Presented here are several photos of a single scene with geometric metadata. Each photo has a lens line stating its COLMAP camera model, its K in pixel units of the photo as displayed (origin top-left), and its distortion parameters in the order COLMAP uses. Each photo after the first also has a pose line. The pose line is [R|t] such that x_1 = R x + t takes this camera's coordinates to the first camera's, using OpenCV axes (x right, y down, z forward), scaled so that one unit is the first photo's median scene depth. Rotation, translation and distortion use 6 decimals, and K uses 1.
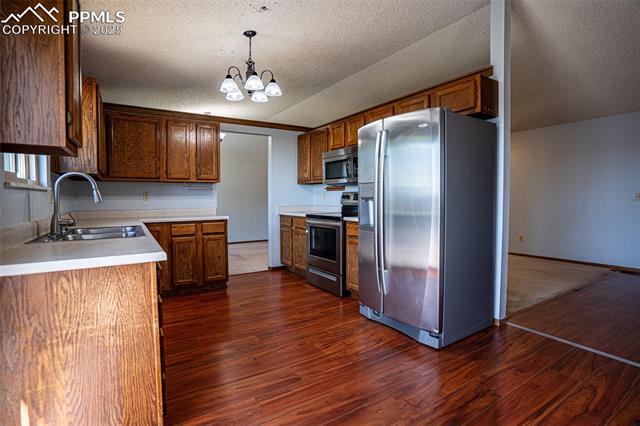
lens RADIAL K [[313.1, 0, 314.8], [0, 313.1, 212.4], [0, 0, 1]] dist [-0.060133, 0.005665]
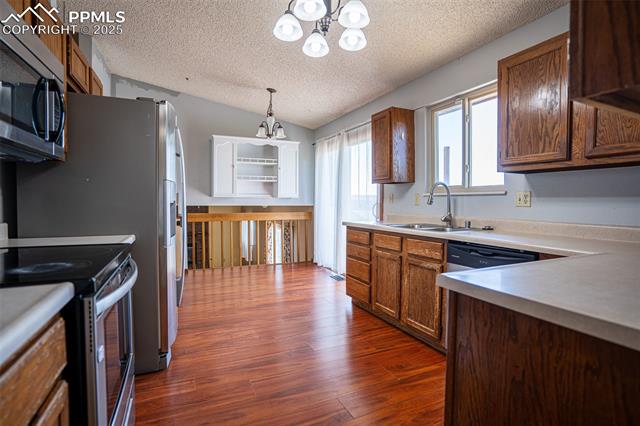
lens RADIAL K [[313.1, 0, 318.7], [0, 313.1, 212.6], [0, 0, 1]] dist [-0.060133, 0.005665]
pose [[-0.991837, -0.007092, 0.127311, -0.228090], [0.003300, 0.996690, 0.081232, -0.060824], [-0.127466, 0.080989, -0.988531, 1.346853]]
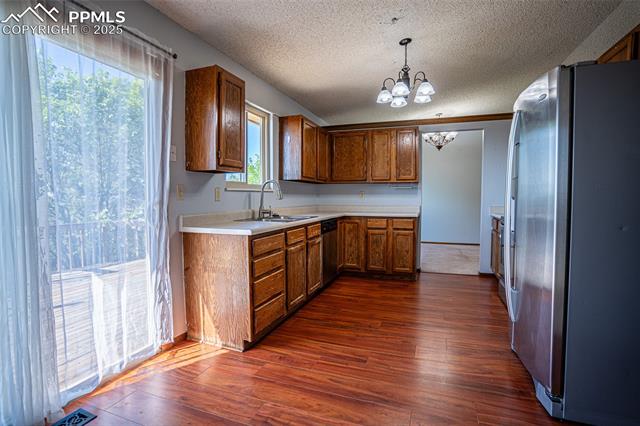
lens RADIAL K [[313.1, 0, 315.6], [0, 313.1, 210.8], [0, 0, 1]] dist [-0.060133, 0.005665]
pose [[0.602158, 0.038373, -0.797454, 0.380196], [-0.038716, 0.999073, 0.018841, -0.005896], [0.797438, 0.019529, 0.603085, 0.101349]]
